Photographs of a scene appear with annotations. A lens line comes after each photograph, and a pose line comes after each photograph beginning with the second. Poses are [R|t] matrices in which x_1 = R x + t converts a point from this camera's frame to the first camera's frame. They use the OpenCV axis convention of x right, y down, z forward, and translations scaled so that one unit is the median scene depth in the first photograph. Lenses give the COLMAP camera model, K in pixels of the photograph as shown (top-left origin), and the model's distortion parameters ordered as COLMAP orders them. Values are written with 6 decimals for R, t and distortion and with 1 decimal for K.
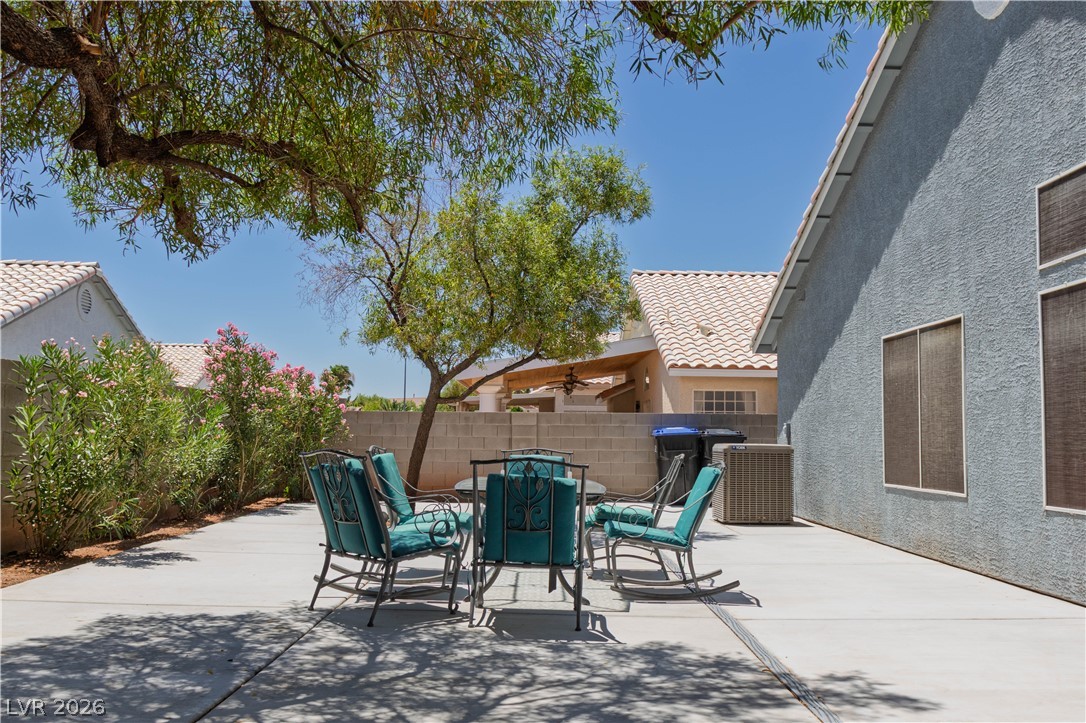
lens RADIAL K [[943.6, 0, 564.9], [0, 943.6, 376.0], [0, 0, 1]] dist [0.002972, 0.002547]
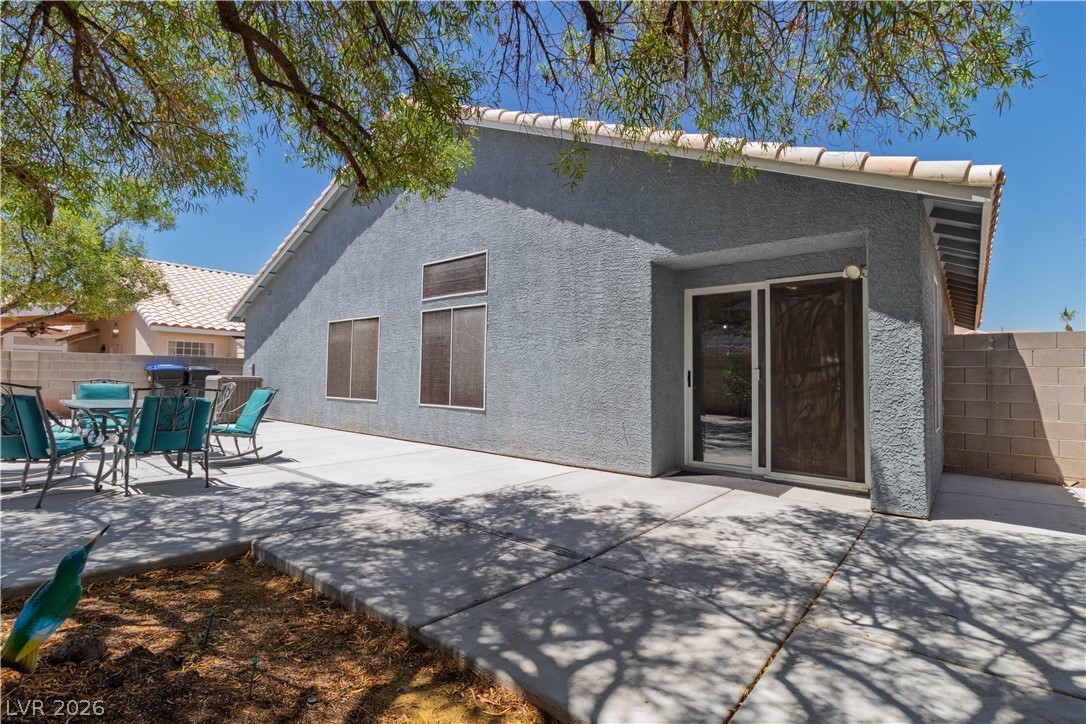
lens RADIAL K [[506.7, 0, 545.4], [0, 506.7, 354.7], [0, 0, 1]] dist [0.007447, -0.000713]
pose [[0.662733, 0.033331, 0.748113, -0.133970], [-0.057569, 0.998320, 0.006521, -0.004741], [-0.746639, -0.047390, 0.663539, -0.027127]]
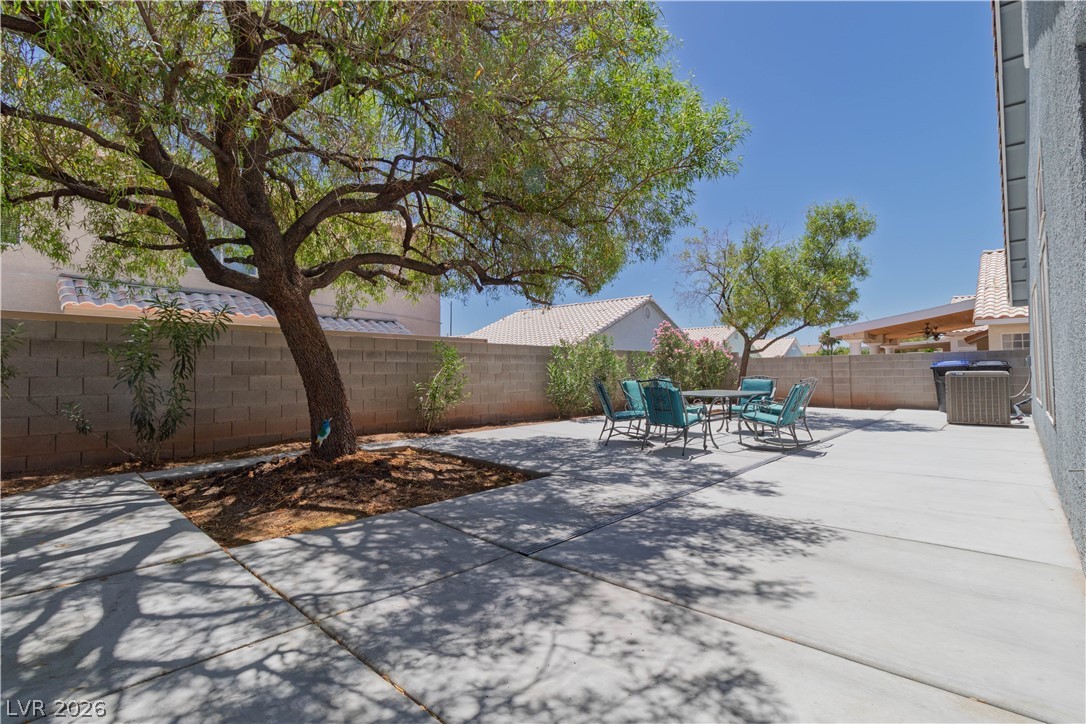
lens RADIAL K [[506.7, 0, 547.1], [0, 506.7, 359.2], [0, 0, 1]] dist [0.007447, -0.000713]
pose [[0.712665, -0.036873, -0.700535, 0.322955], [0.063006, 0.997946, 0.011570, 0.002261], [0.698669, -0.052383, 0.713524, -0.044594]]
